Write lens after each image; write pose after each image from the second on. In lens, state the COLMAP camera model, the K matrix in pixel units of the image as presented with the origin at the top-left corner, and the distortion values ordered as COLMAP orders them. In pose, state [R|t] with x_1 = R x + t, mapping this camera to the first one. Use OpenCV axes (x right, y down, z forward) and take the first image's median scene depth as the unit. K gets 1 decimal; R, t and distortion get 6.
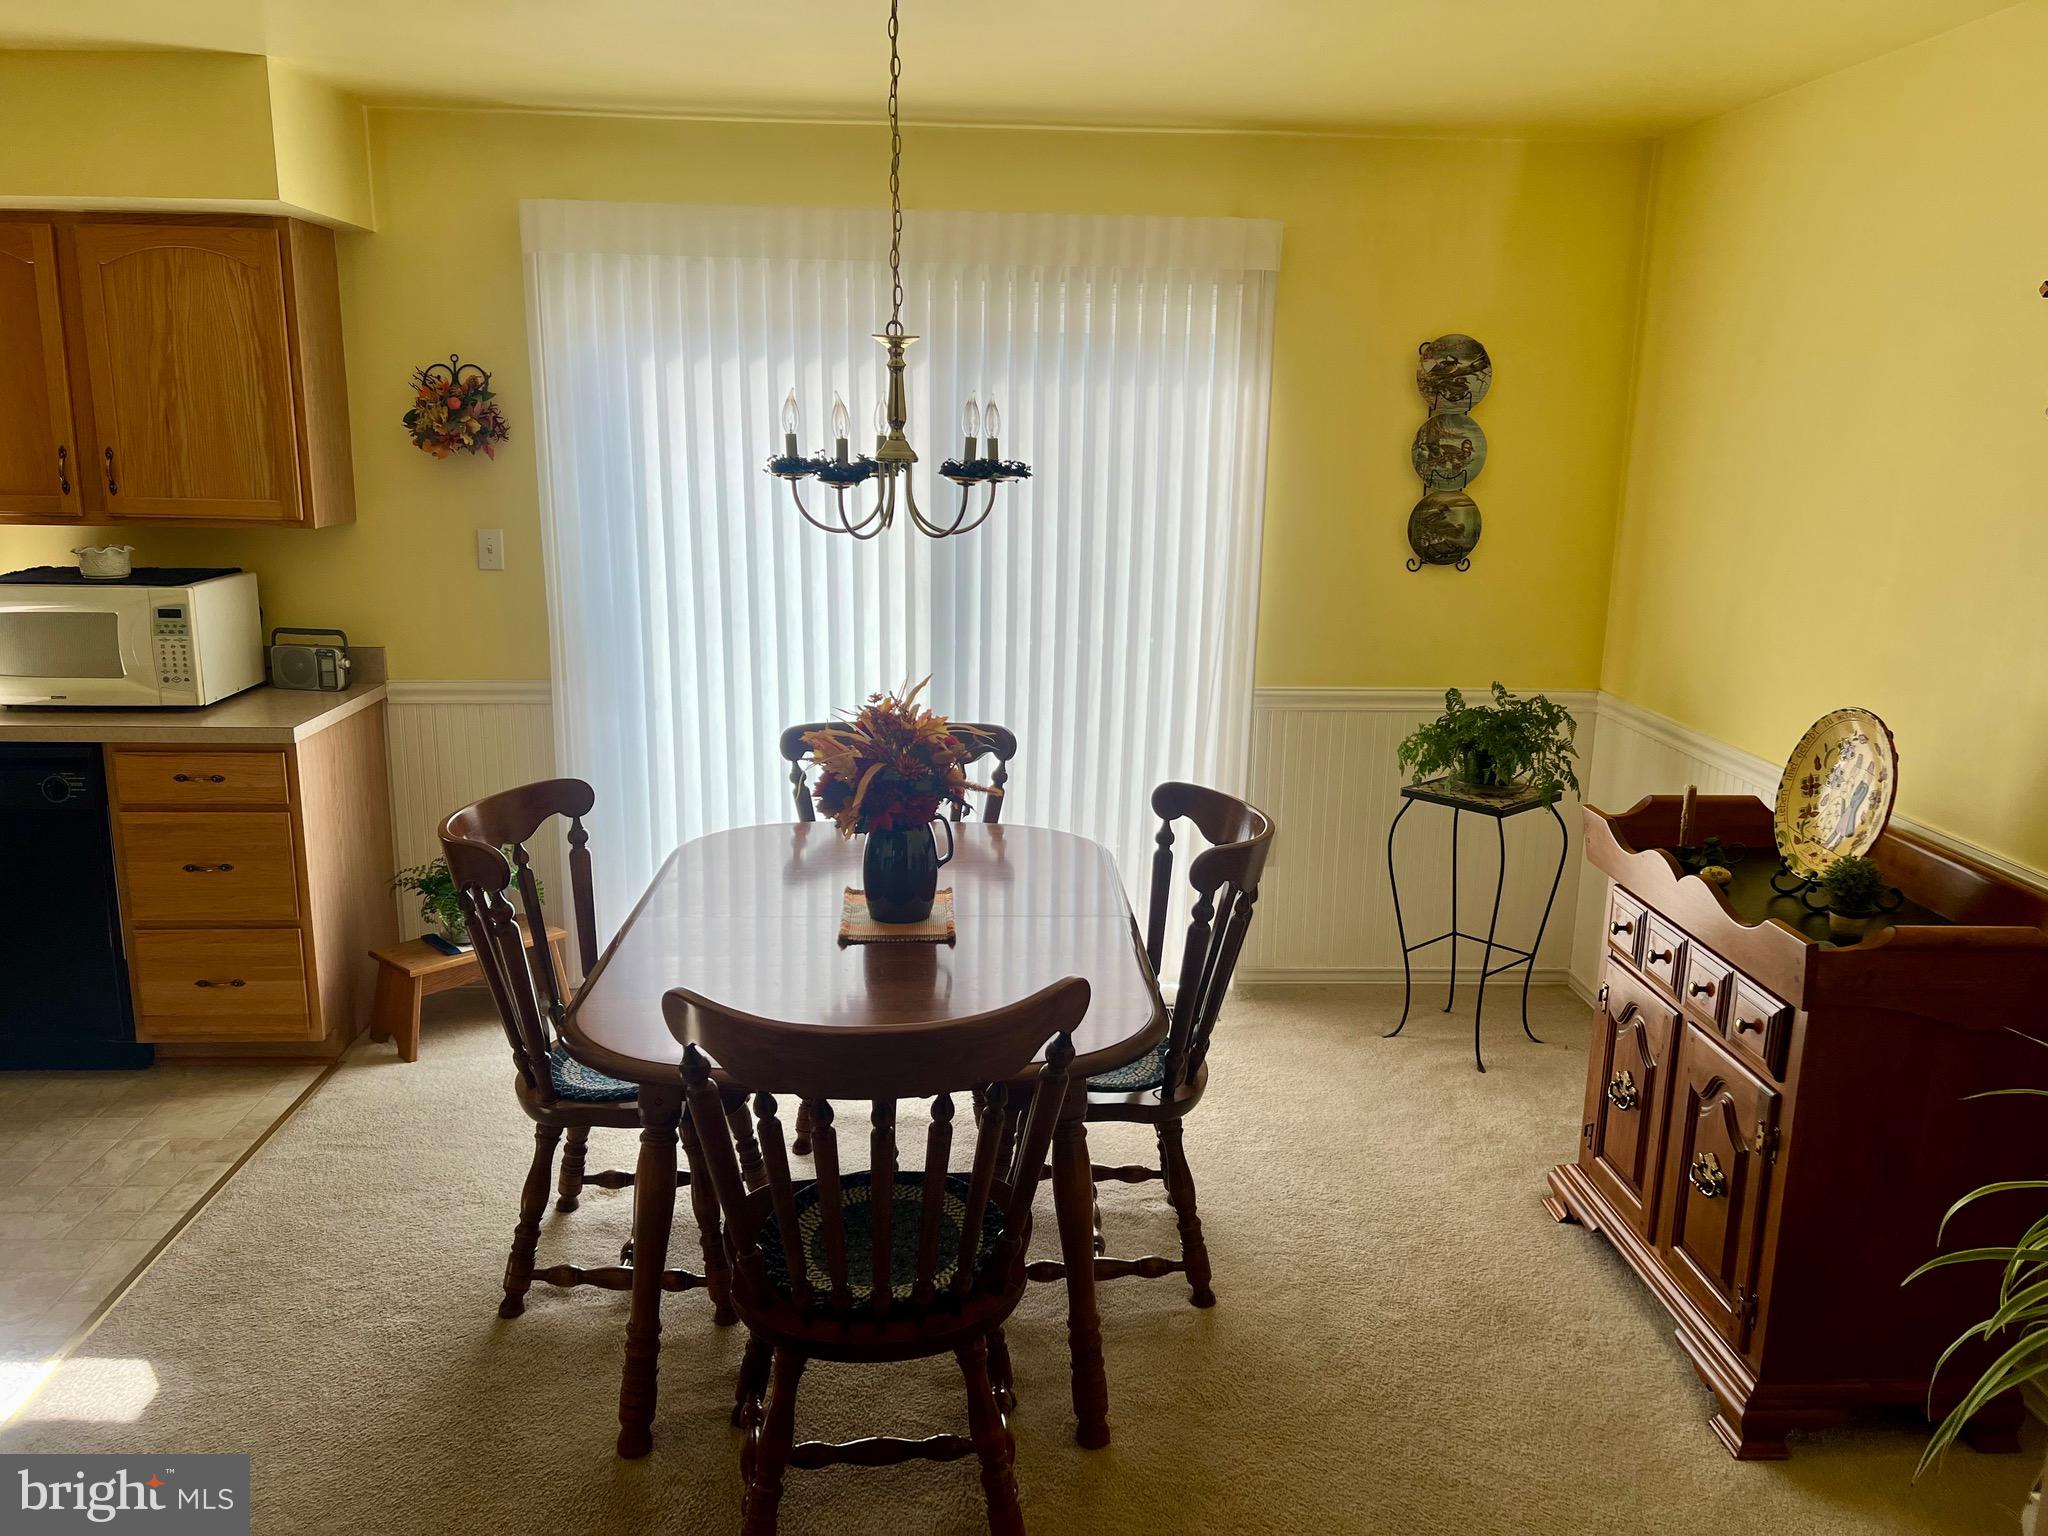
lens RADIAL K [[1534.6, 0, 1031.8], [0, 1534.6, 760.5], [0, 0, 1]] dist [0.061068, -0.076315]
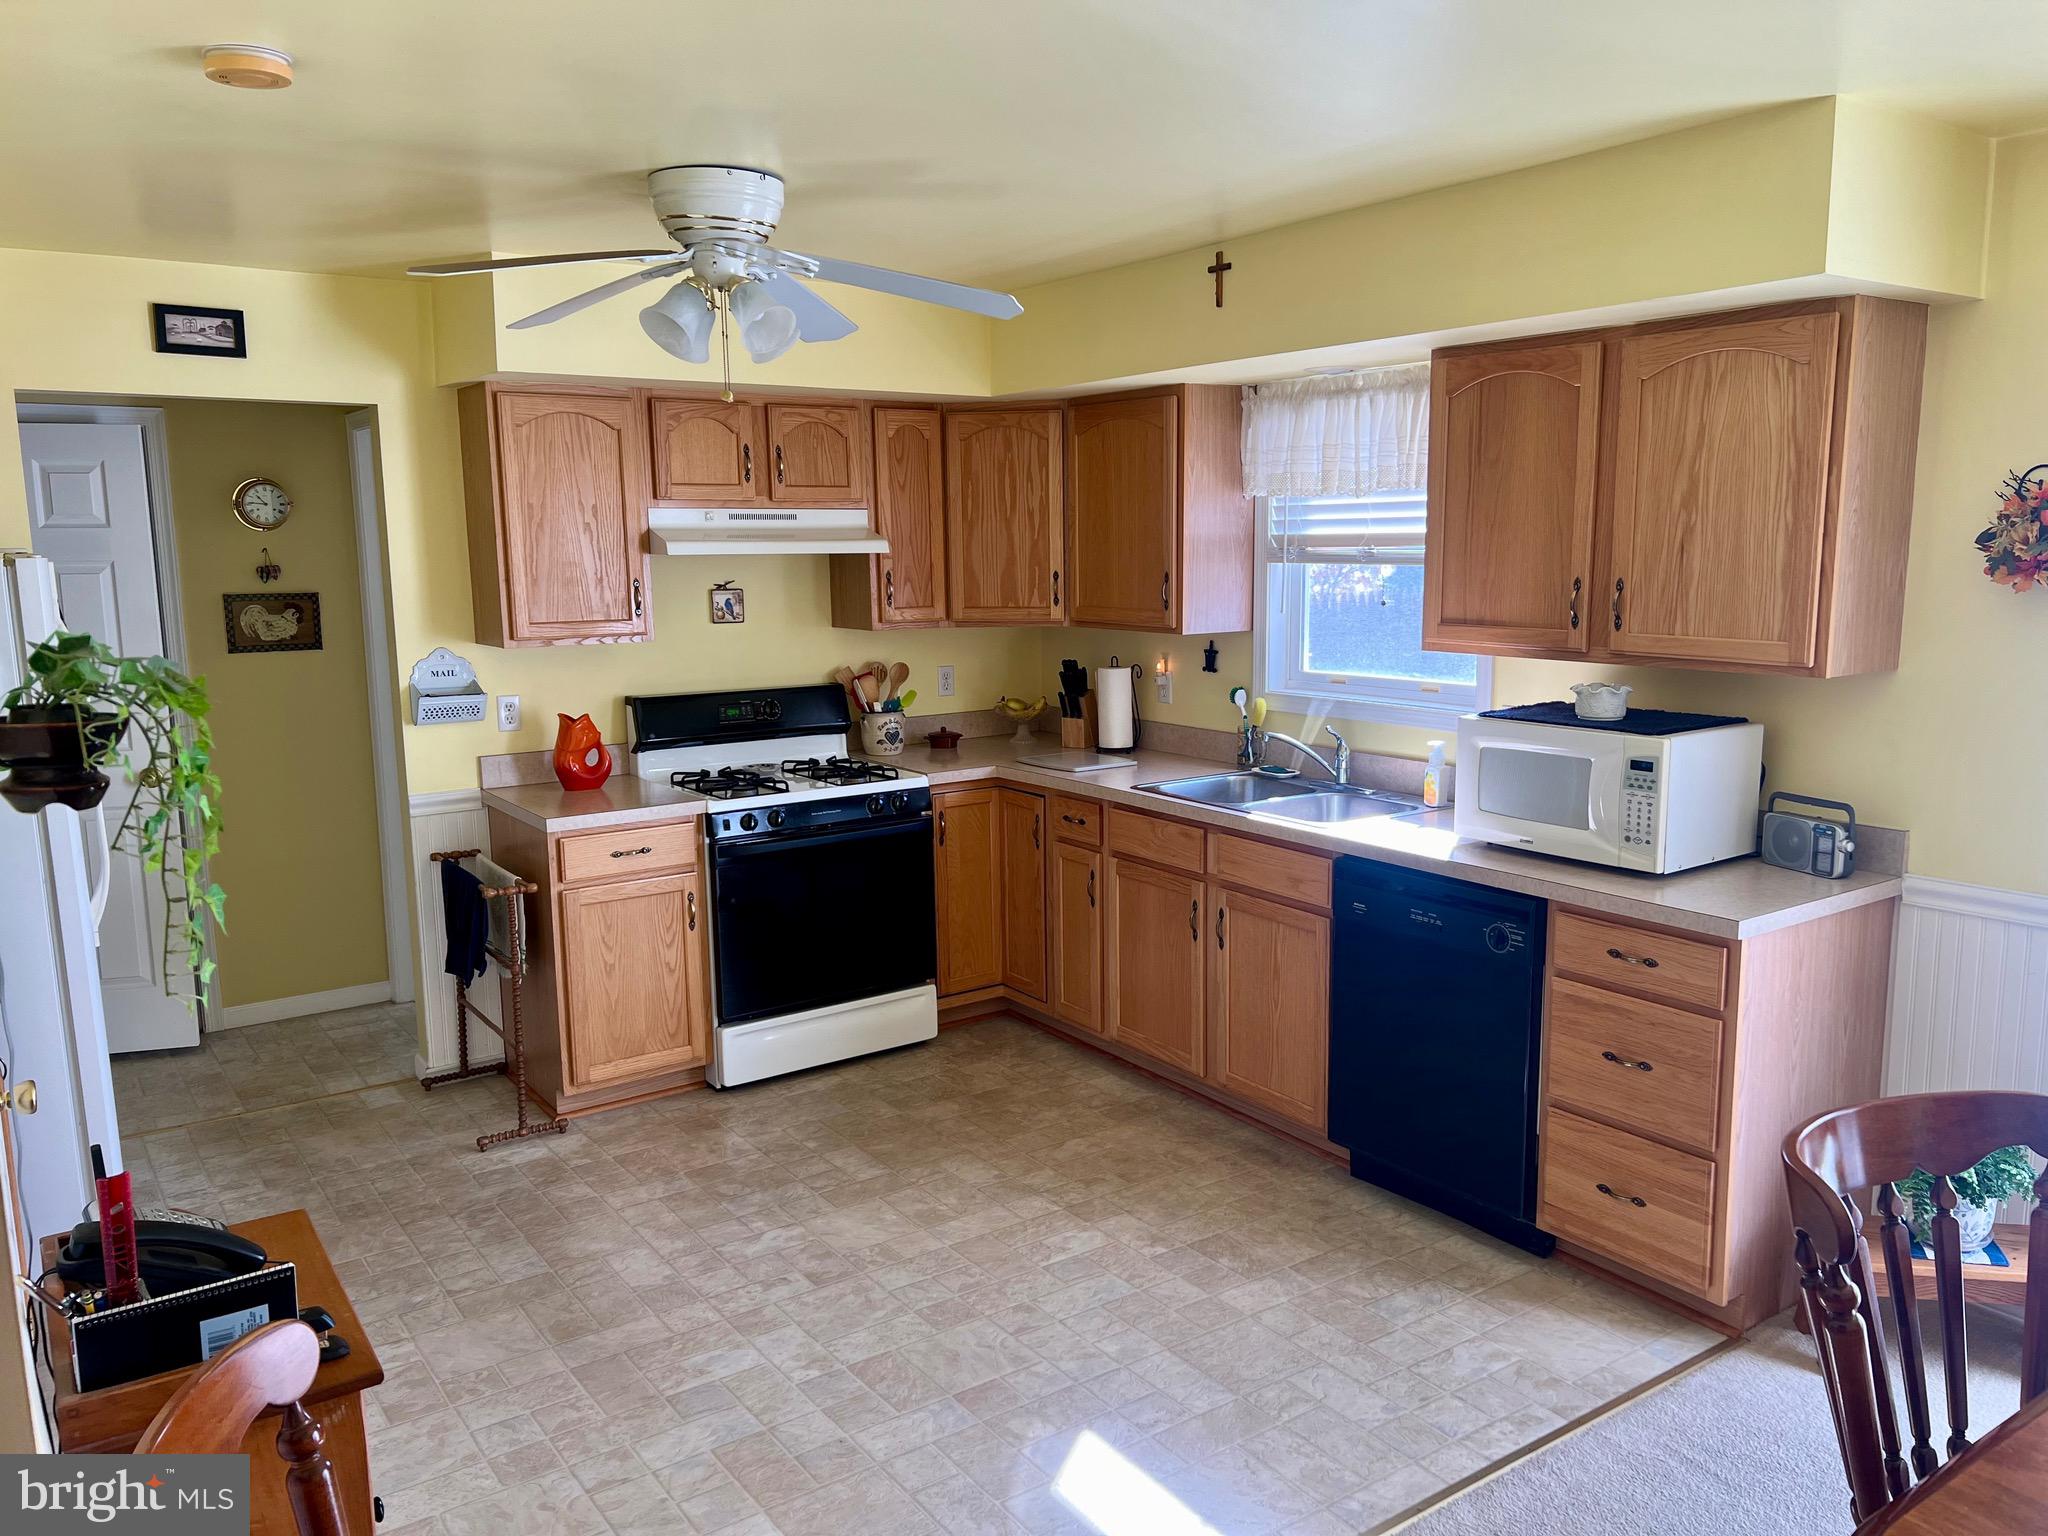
lens RADIAL K [[1534.6, 0, 1047.6], [0, 1534.6, 783.3], [0, 0, 1]] dist [0.061068, -0.076315]
pose [[0.532041, 0.114220, -0.838979, 0.002174], [-0.163427, 0.986080, 0.030608, -0.056500], [0.830797, 0.120827, 0.543302, 0.243874]]
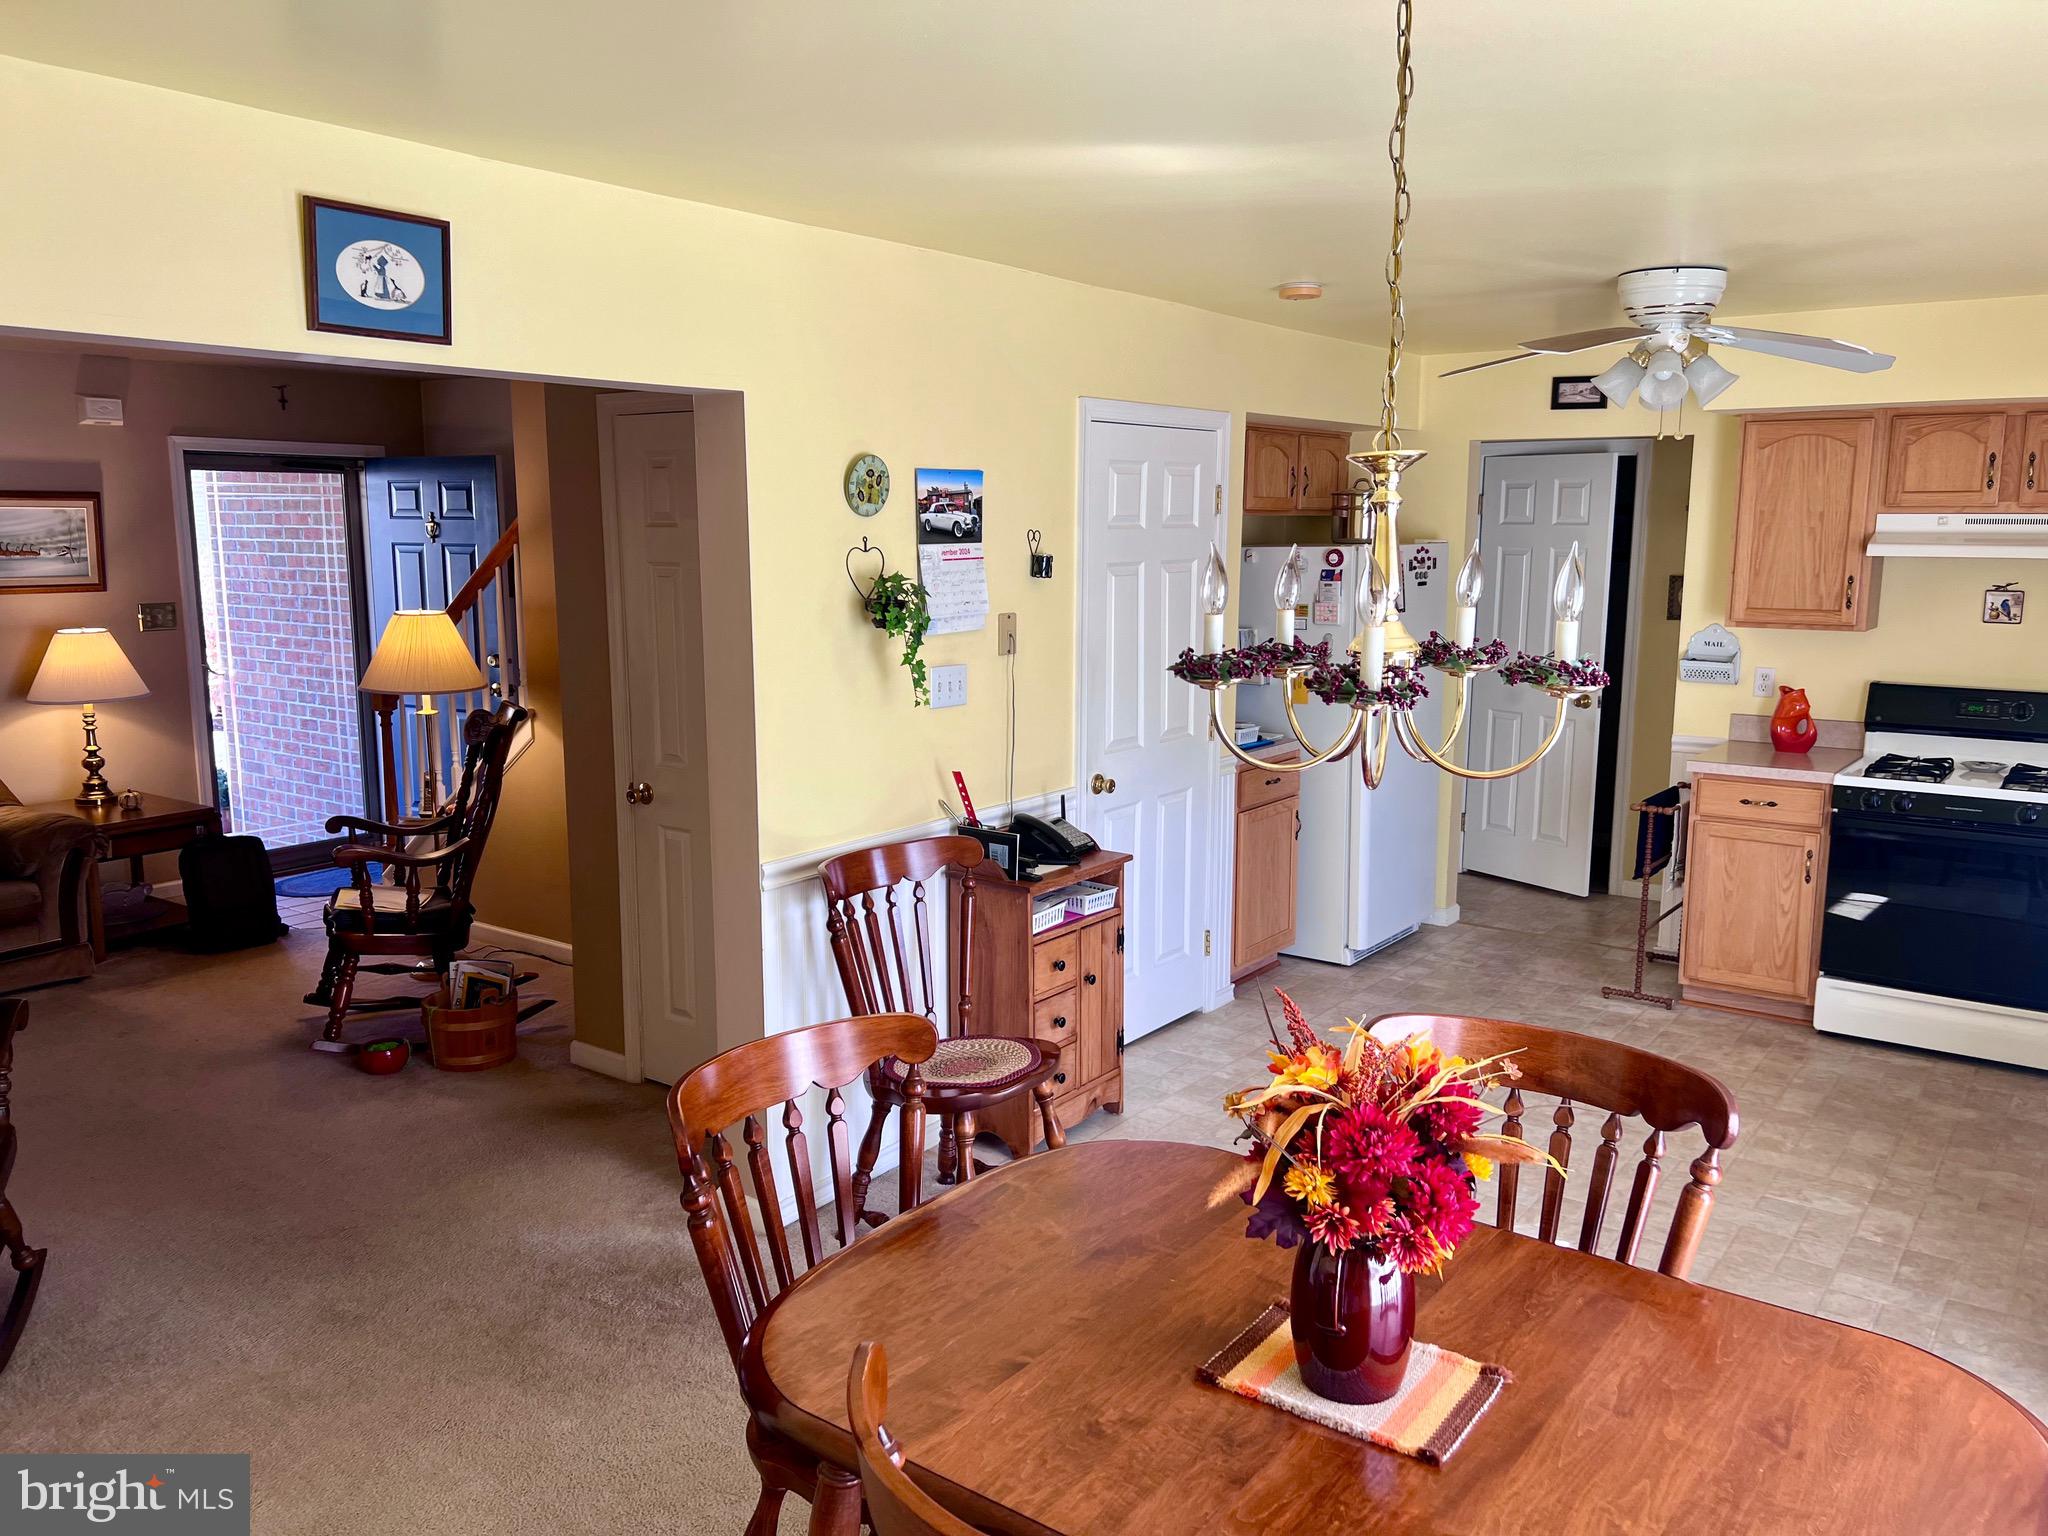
lens RADIAL K [[1534.6, 0, 1033.6], [0, 1534.6, 769.4], [0, 0, 1]] dist [0.061068, -0.076315]
pose [[-0.636493, 0.105249, -0.764068, 0.343510], [-0.179479, 0.943239, 0.279442, -0.219025], [0.750109, 0.314997, -0.581475, 0.930467]]
